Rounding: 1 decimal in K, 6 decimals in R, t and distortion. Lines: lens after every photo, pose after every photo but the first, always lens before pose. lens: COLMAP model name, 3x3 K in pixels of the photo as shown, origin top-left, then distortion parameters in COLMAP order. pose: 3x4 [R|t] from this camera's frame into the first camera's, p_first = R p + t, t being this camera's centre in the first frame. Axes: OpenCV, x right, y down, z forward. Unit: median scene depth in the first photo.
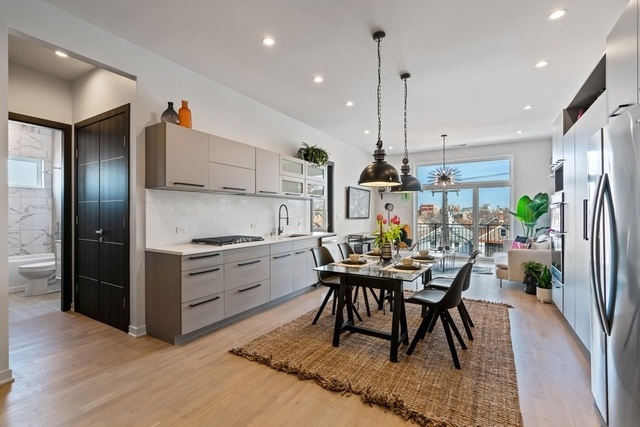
lens RADIAL K [[294.5, 0, 320.2], [0, 294.5, 213.2], [0, 0, 1]] dist [-0.036555, 0.006248]
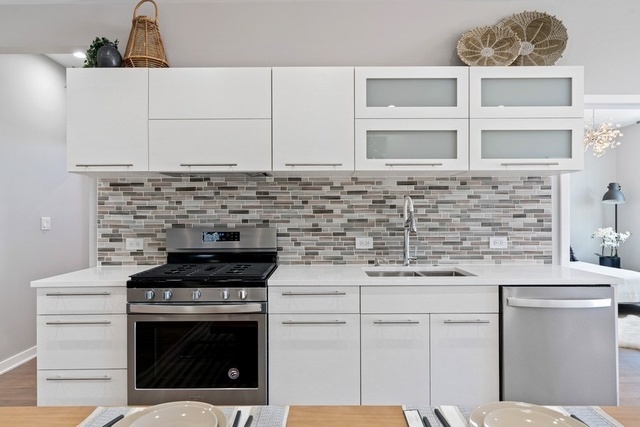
lens RADIAL K [[460.1, 0, 320.7], [0, 460.1, 212.6], [0, 0, 1]] dist [-0.007407, -0.001010]
pose [[0.521129, -0.002104, -0.853475, 0.333932], [0.000405, 0.999997, -0.002218, -0.000440], [0.853478, 0.000810, 0.521129, 0.561450]]
